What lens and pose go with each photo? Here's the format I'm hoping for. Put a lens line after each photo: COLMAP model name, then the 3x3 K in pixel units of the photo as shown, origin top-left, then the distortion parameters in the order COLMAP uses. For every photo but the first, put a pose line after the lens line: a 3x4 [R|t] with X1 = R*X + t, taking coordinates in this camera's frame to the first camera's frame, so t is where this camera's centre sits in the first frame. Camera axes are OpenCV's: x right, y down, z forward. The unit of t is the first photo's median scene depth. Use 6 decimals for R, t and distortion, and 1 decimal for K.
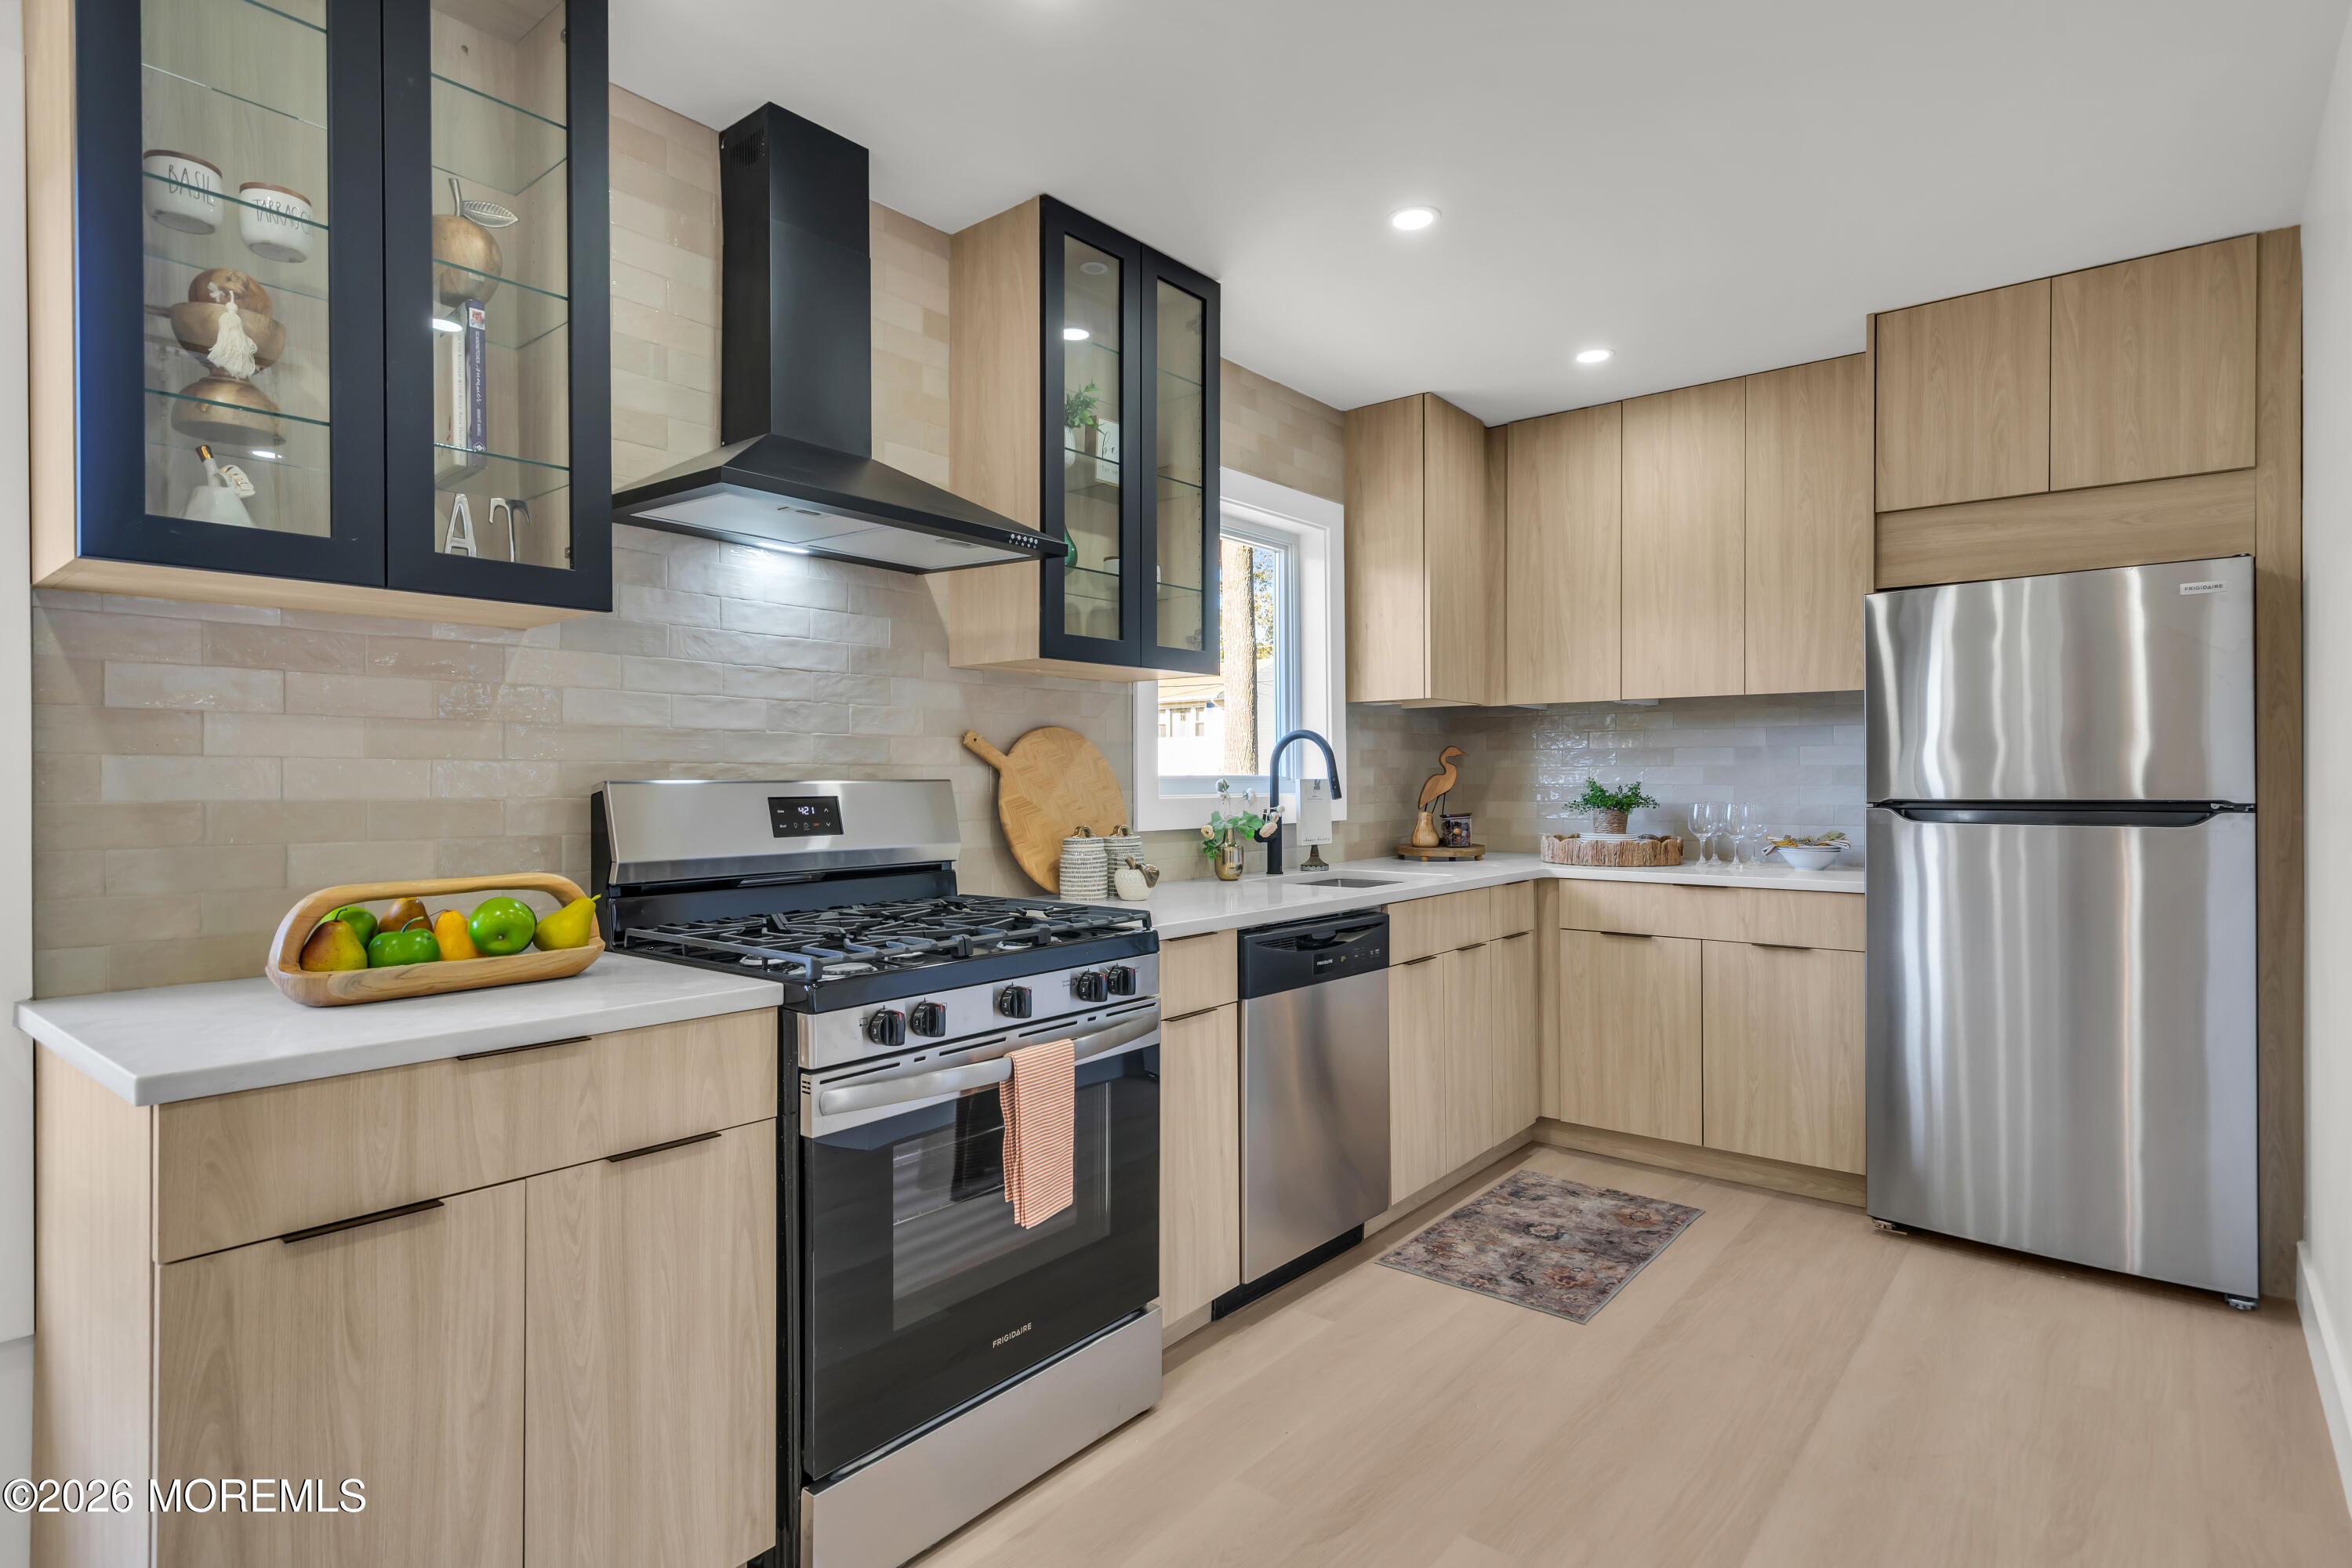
lens RADIAL K [[1186.7, 0, 1183.6], [0, 1186.7, 773.1], [0, 0, 1]] dist [0.002194, 0.000877]
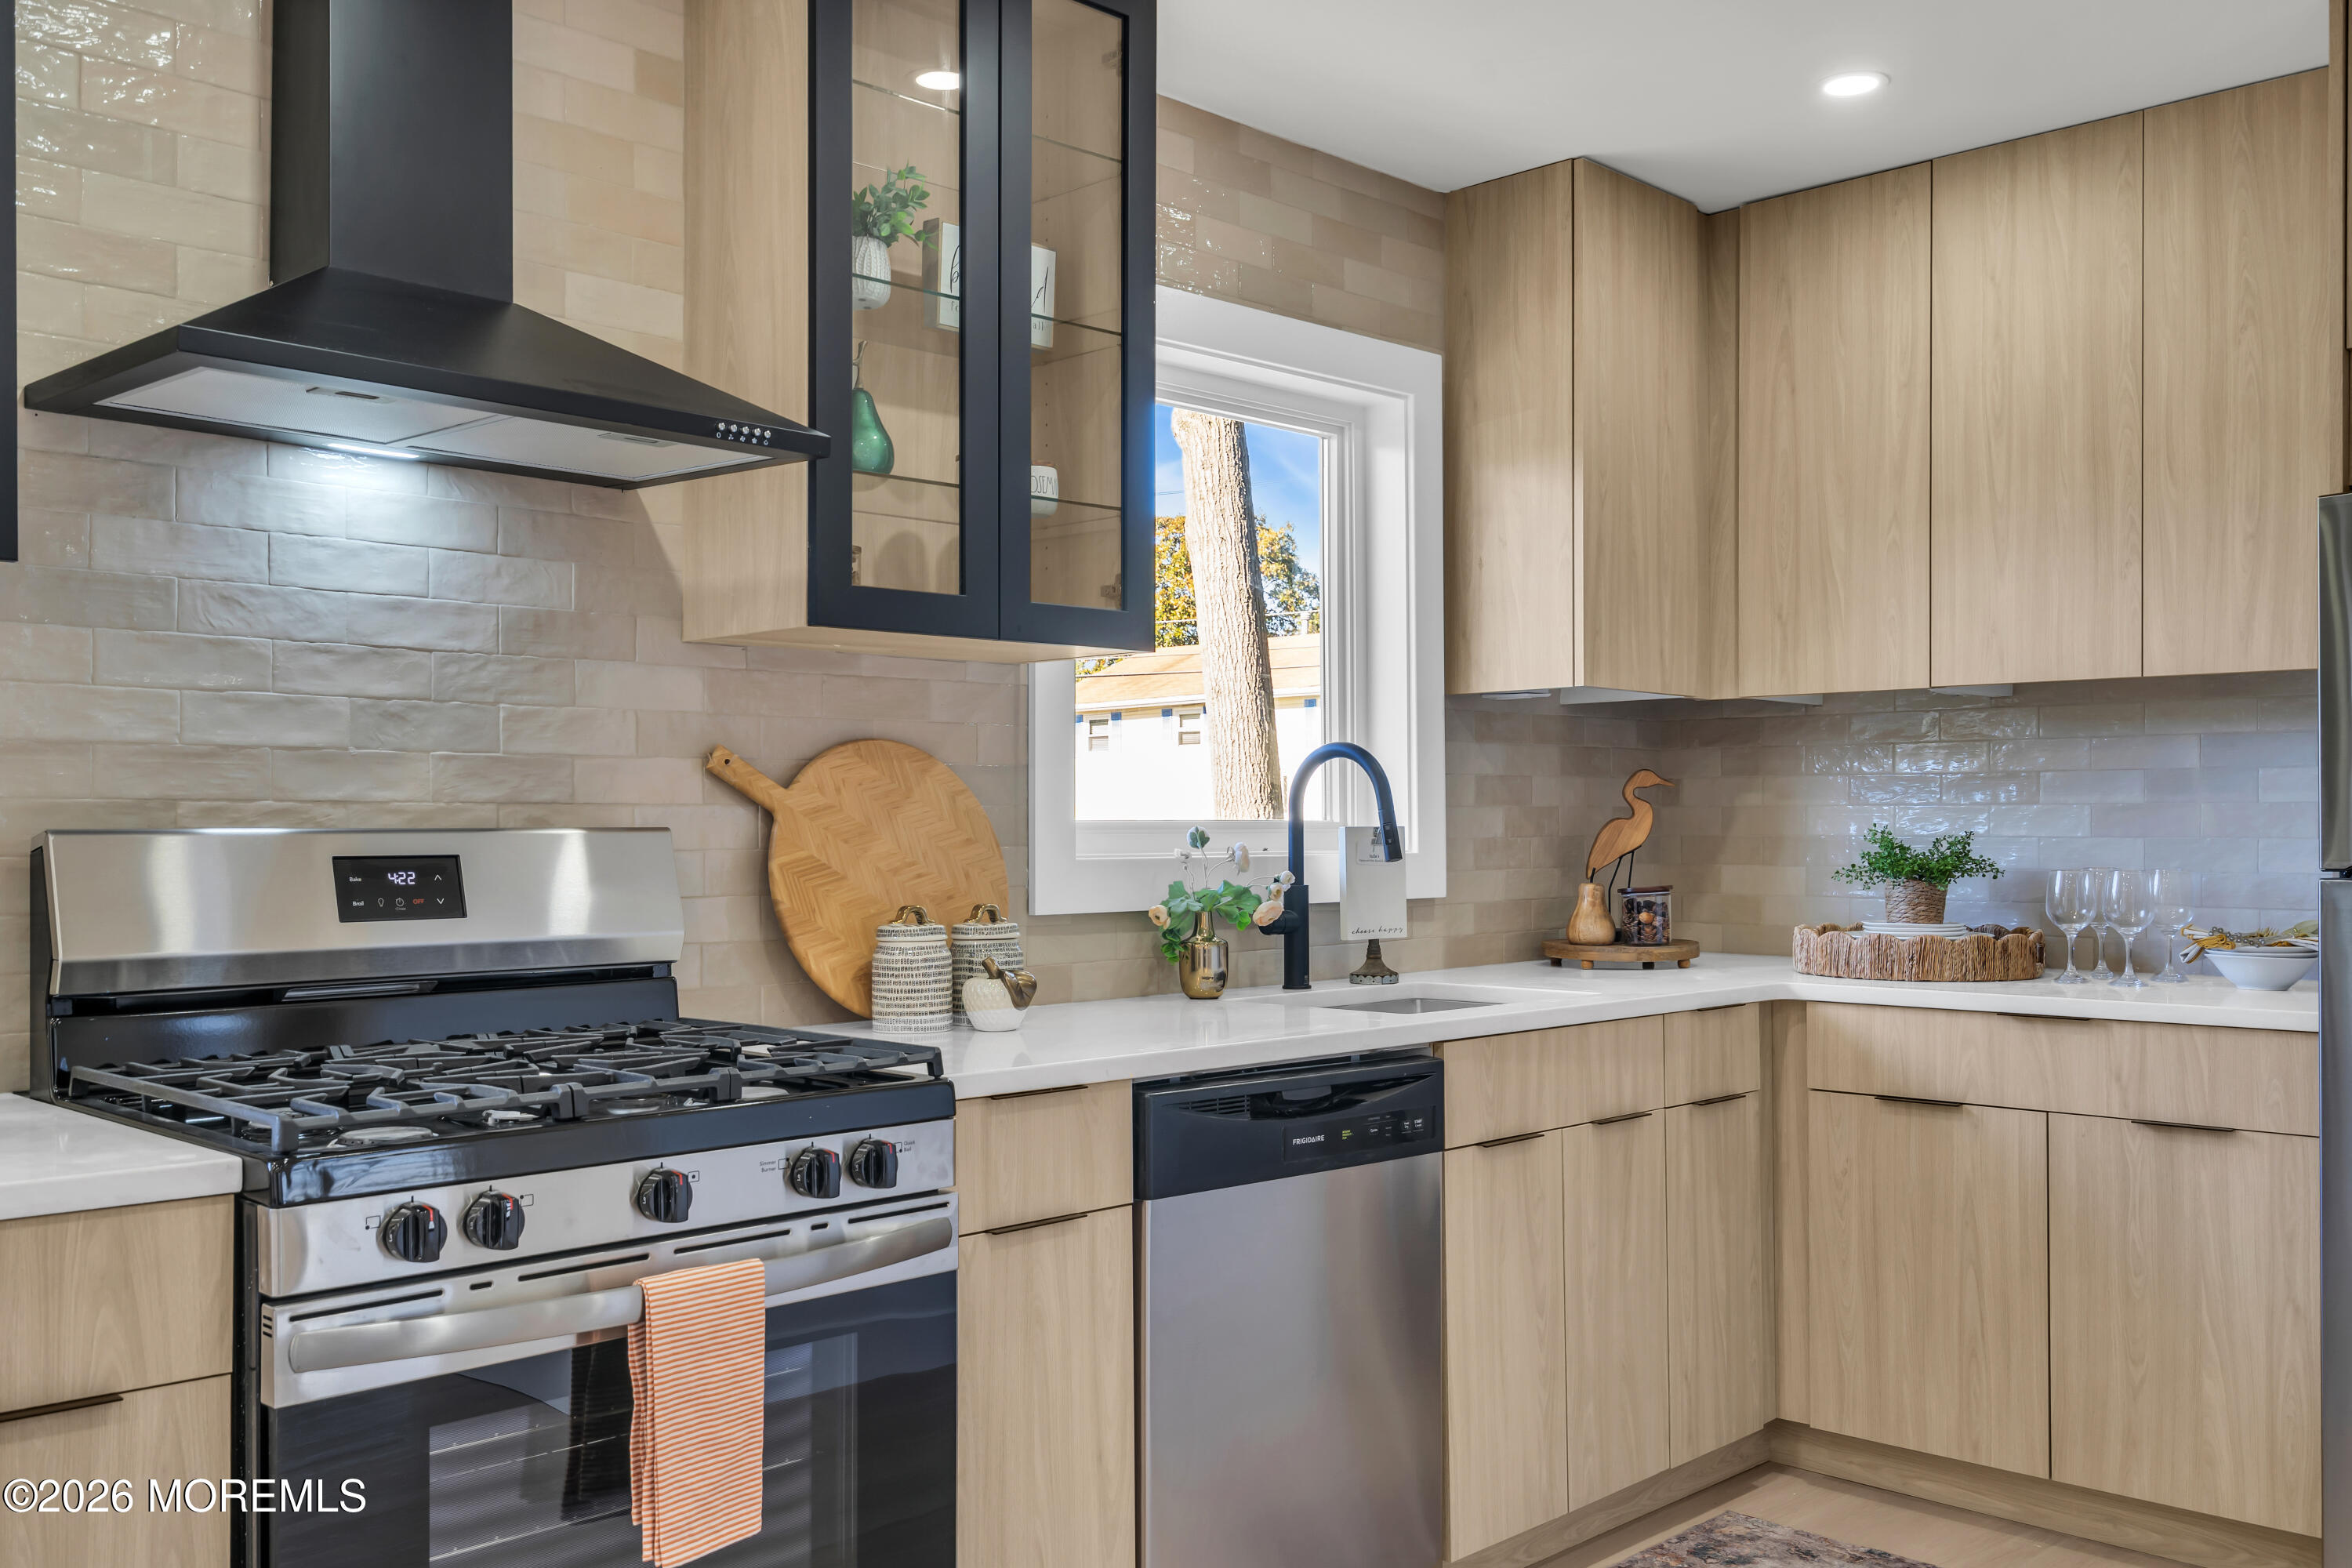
lens RADIAL K [[2043.4, 0, 1175.1], [0, 2043.4, 801.1], [0, 0, 1]] dist [0.011149, -0.005238]
pose [[0.995287, -0.000539, -0.096968, 0.134354], [-0.000102, 0.999978, -0.006603, -0.001075], [0.096970, 0.006582, 0.995266, -0.010334]]
